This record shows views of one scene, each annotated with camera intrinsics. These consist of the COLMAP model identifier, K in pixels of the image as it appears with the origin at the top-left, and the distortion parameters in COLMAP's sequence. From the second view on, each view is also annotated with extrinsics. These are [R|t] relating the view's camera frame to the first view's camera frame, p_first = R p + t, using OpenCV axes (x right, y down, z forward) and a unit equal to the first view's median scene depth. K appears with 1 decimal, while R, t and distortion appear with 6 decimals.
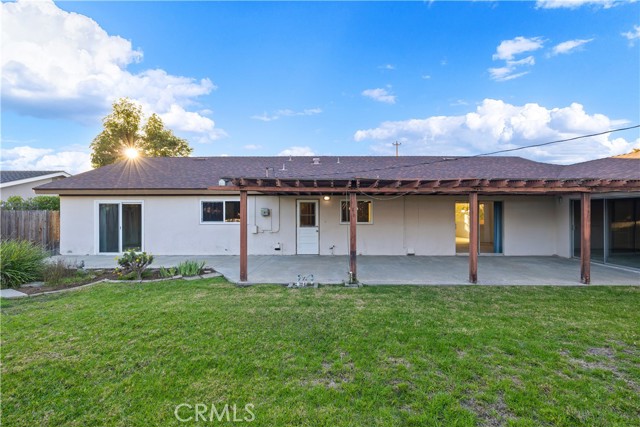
lens RADIAL K [[273.9, 0, 323.8], [0, 273.9, 211.8], [0, 0, 1]] dist [0.005396, 0.000389]
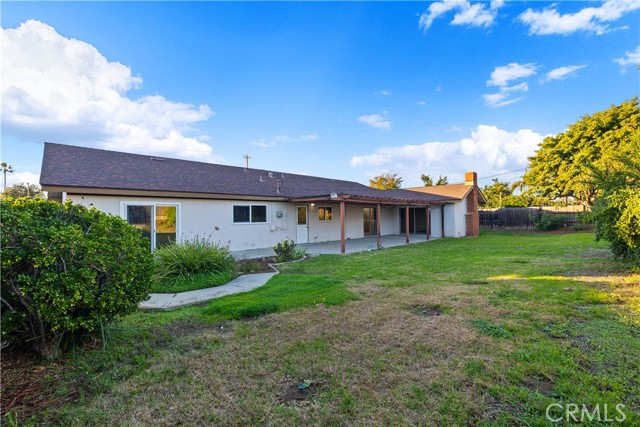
lens RADIAL K [[273.9, 0, 320.9], [0, 273.9, 215.6], [0, 0, 1]] dist [0.005396, 0.000389]
pose [[0.692478, -0.004403, 0.721426, -1.024675], [0.009430, 0.999951, -0.002949, 0.013413], [-0.721378, 0.008845, 0.692485, -0.065262]]
